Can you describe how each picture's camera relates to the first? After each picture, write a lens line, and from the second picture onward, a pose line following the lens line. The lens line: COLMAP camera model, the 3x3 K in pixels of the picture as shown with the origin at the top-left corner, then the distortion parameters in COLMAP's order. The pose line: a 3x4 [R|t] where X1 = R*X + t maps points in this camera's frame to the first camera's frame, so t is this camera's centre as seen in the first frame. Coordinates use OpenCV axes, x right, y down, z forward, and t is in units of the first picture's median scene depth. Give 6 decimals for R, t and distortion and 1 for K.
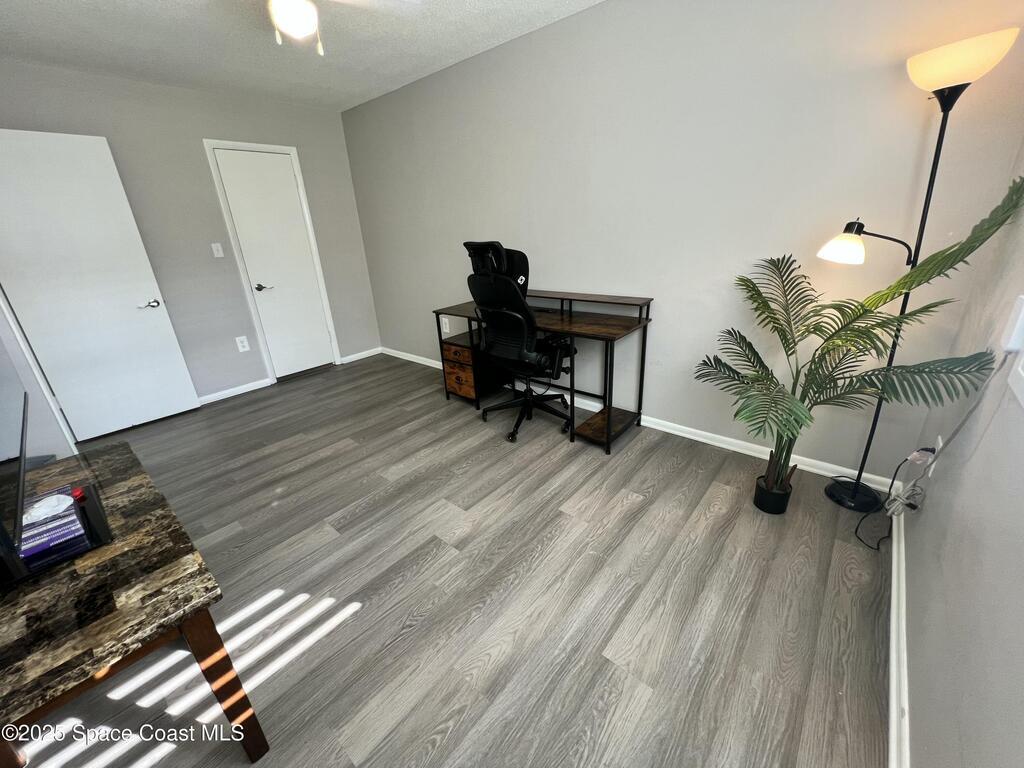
lens RADIAL K [[413.9, 0, 515.8], [0, 413.9, 385.6], [0, 0, 1]] dist [-0.002421, 0.001070]
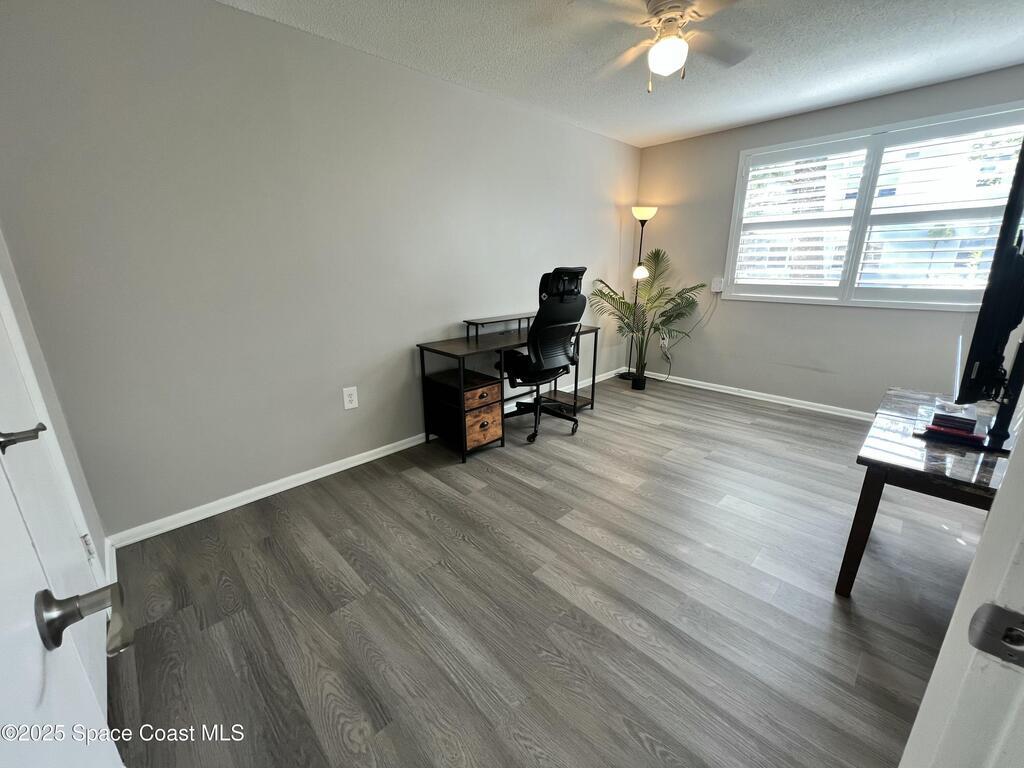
lens RADIAL K [[413.9, 0, 509.2], [0, 413.9, 384.6], [0, 0, 1]] dist [-0.002421, 0.001070]
pose [[0.085268, -0.235050, 0.968236, -1.031467], [0.364103, 0.911915, 0.189313, -0.258010], [-0.927447, 0.336396, 0.163340, 0.844555]]
